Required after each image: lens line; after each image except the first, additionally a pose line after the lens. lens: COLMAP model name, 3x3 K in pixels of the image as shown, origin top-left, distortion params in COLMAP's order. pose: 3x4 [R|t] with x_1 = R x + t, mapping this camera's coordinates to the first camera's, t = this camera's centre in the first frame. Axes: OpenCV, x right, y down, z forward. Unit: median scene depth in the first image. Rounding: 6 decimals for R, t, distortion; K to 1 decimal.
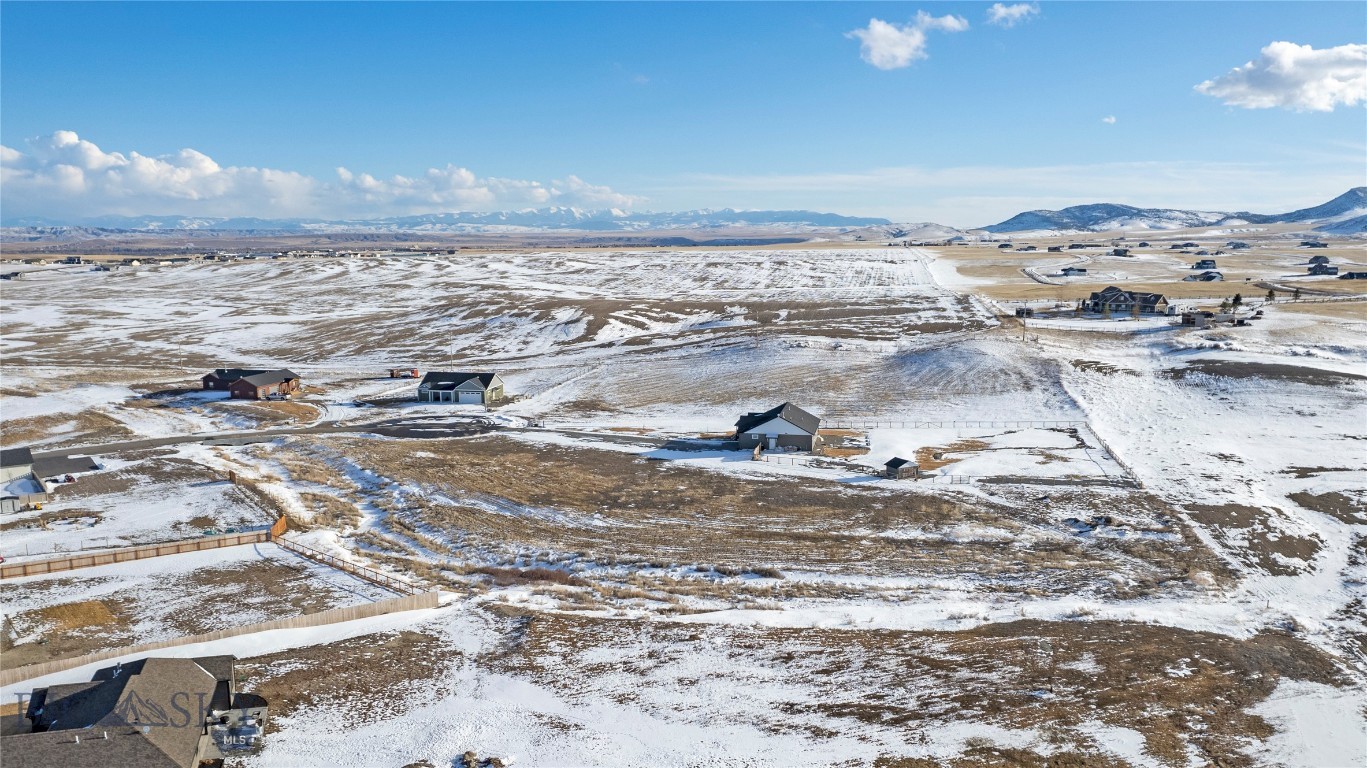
lens RADIAL K [[1122.3, 0, 683.5], [0, 1122.3, 384.0], [0, 0, 1]] dist [-0.040751, -0.000976]
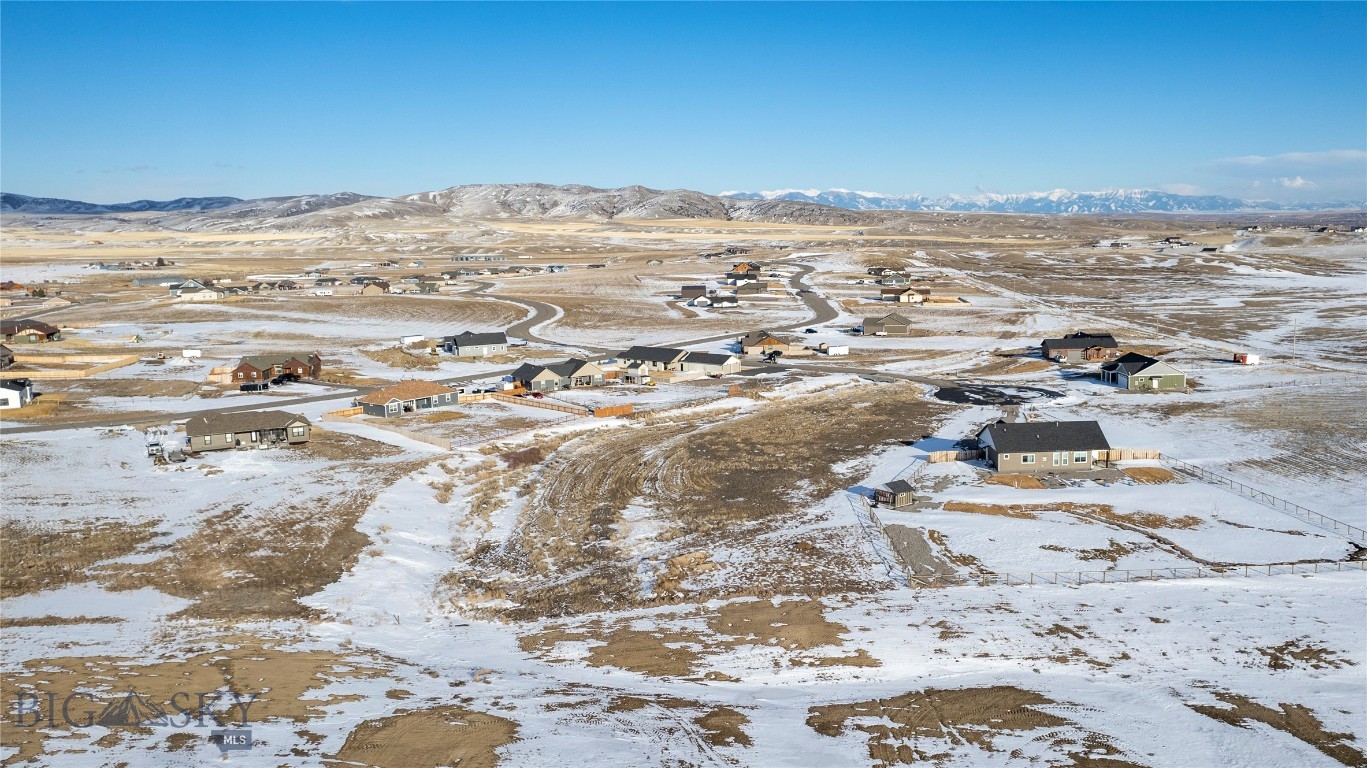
lens RADIAL K [[1091.3, 0, 750.1], [0, 1091.3, 382.3], [0, 0, 1]] dist [-0.059611, 0.013839]
pose [[0.218661, 0.134571, -0.966477, 1.188762], [-0.105416, 0.987906, 0.113705, -0.110211], [0.970090, 0.077019, 0.230203, 0.872312]]
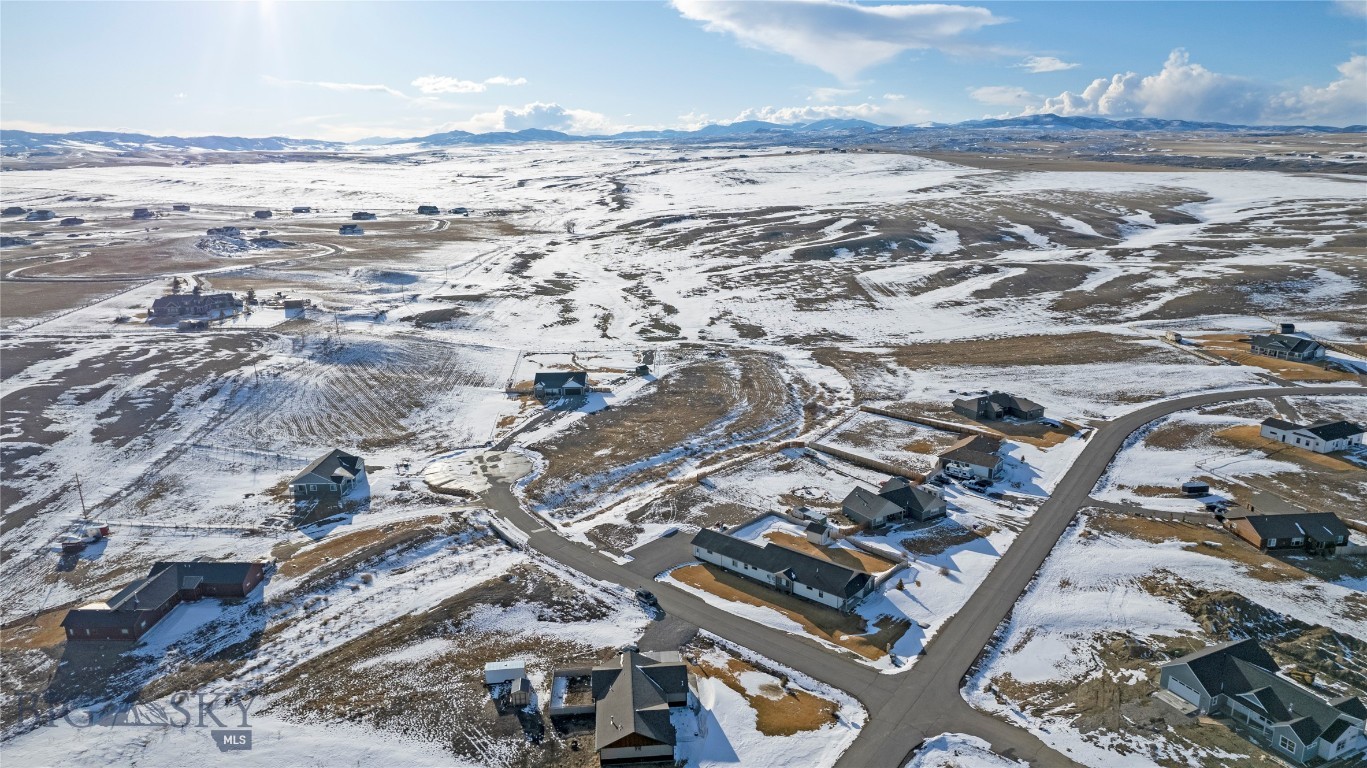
lens RADIAL K [[873.2, 0, 683.5], [0, 873.2, 384.0], [0, 0, 1]] dist [-0.078492, 0.072581]
pose [[-0.185515, -0.256099, 0.948682, -1.907467], [0.143940, 0.947944, 0.284047, -0.490829], [-0.972042, 0.189248, -0.138995, 1.461287]]
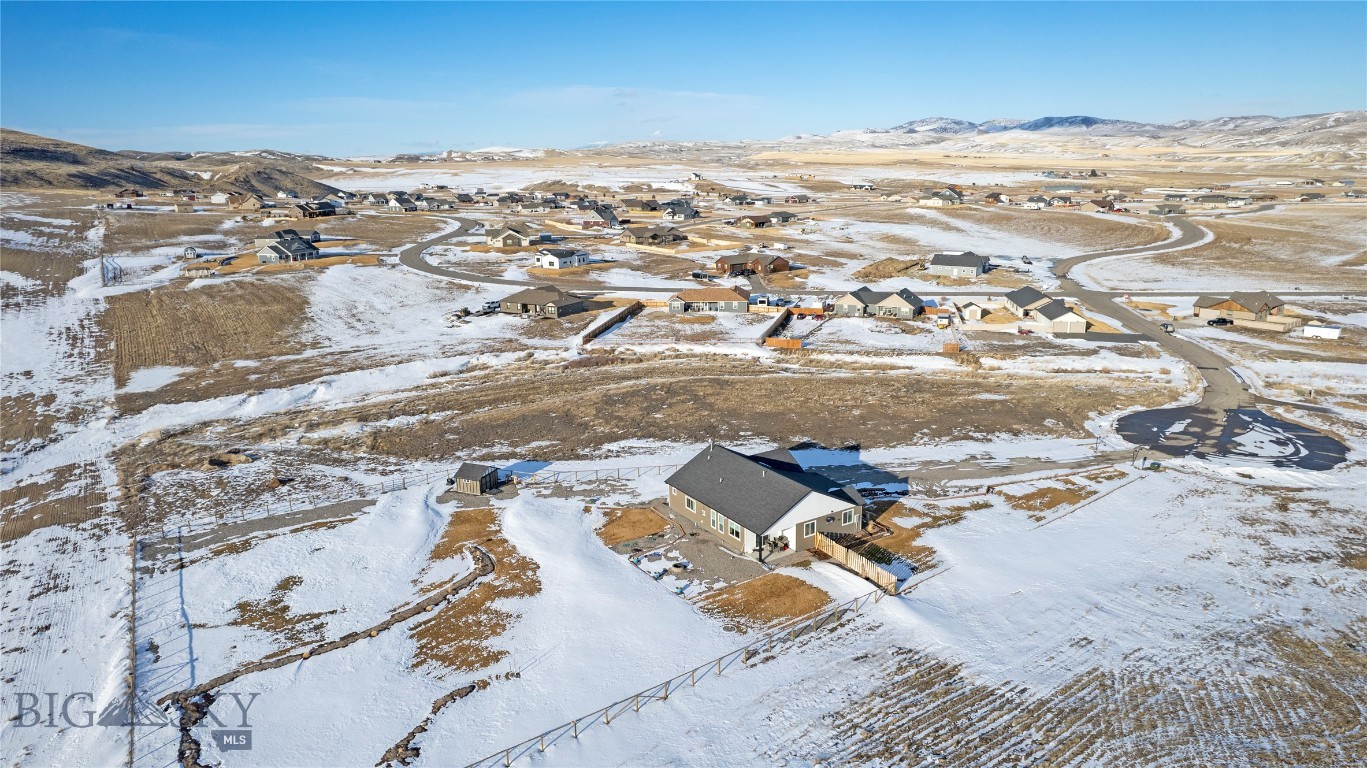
lens RADIAL K [[873.2, 0, 683.5], [0, 873.2, 384.0], [0, 0, 1]] dist [-0.078492, 0.072581]
pose [[-0.732132, 0.181957, -0.656410, 0.577672], [-0.072511, 0.937367, 0.340714, -0.236924], [0.677292, 0.297044, -0.673082, 1.826752]]
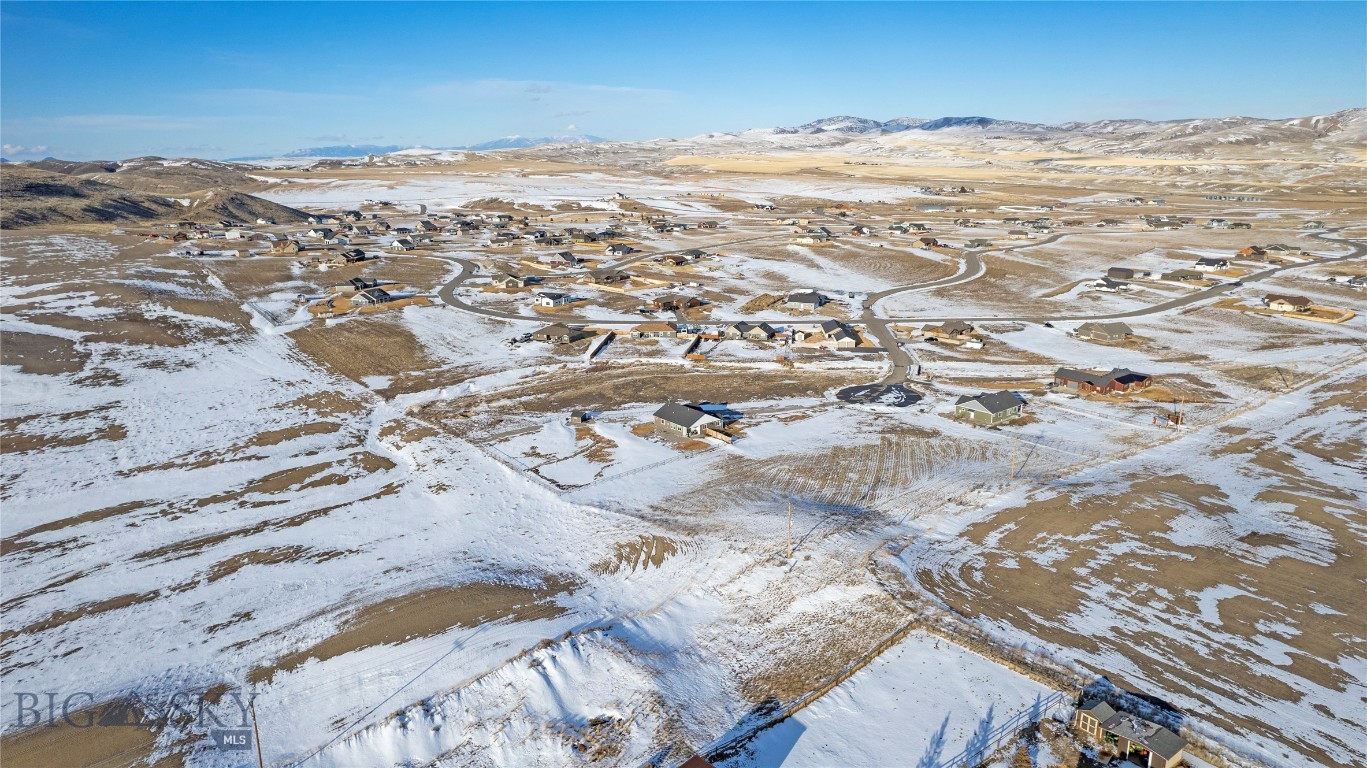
lens RADIAL K [[873.2, 0, 683.5], [0, 873.2, 384.0], [0, 0, 1]] dist [-0.078492, 0.072581]
pose [[-0.663401, 0.201921, -0.720505, 1.431597], [-0.083906, 0.936754, 0.339781, -0.628403], [0.743545, 0.285866, -0.604501, 2.530051]]
